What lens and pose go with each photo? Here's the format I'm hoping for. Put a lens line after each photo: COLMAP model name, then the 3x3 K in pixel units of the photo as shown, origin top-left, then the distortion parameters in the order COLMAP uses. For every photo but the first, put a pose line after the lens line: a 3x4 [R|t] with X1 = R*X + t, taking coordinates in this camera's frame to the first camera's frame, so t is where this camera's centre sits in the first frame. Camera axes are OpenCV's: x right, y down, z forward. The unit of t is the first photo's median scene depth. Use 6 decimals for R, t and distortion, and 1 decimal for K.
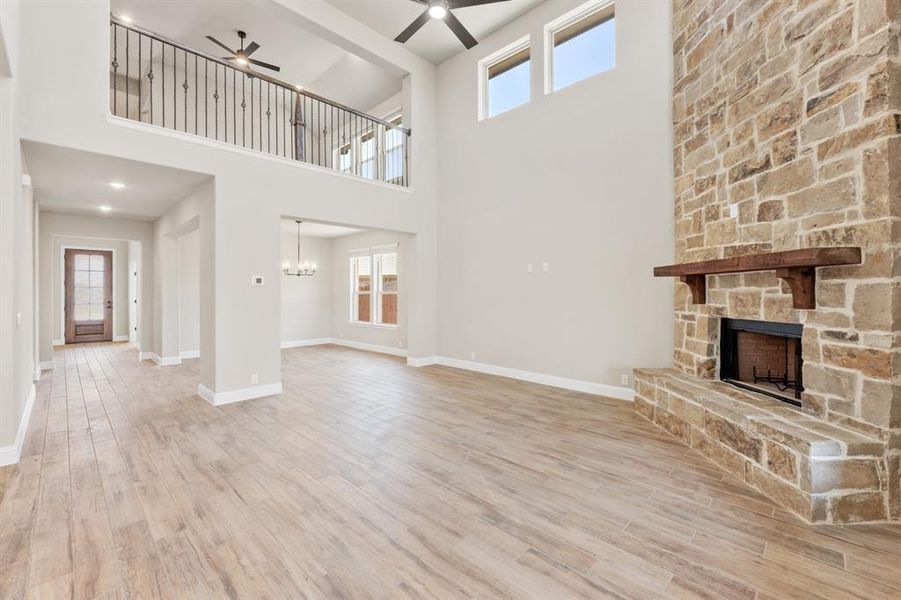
lens RADIAL K [[372.7, 0, 454.0], [0, 372.7, 296.2], [0, 0, 1]] dist [0.000718, 0.000260]
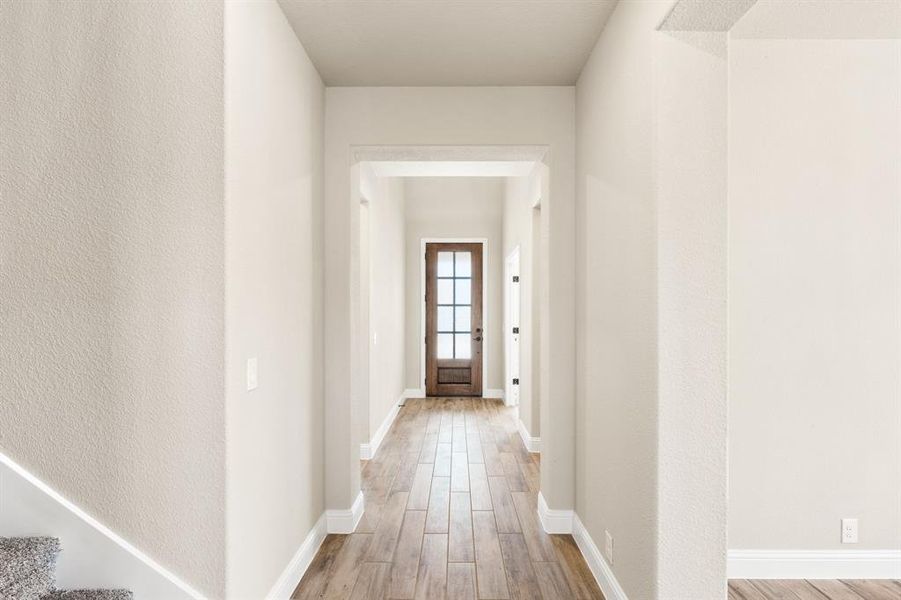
lens RADIAL K [[372.7, 0, 452.2], [0, 372.7, 303.3], [0, 0, 1]] dist [0.000718, 0.000260]
pose [[0.682293, -0.006095, -0.731053, -0.533119], [0.001578, 0.999975, -0.006864, -0.021766], [0.731077, 0.003530, 0.682286, 0.580199]]
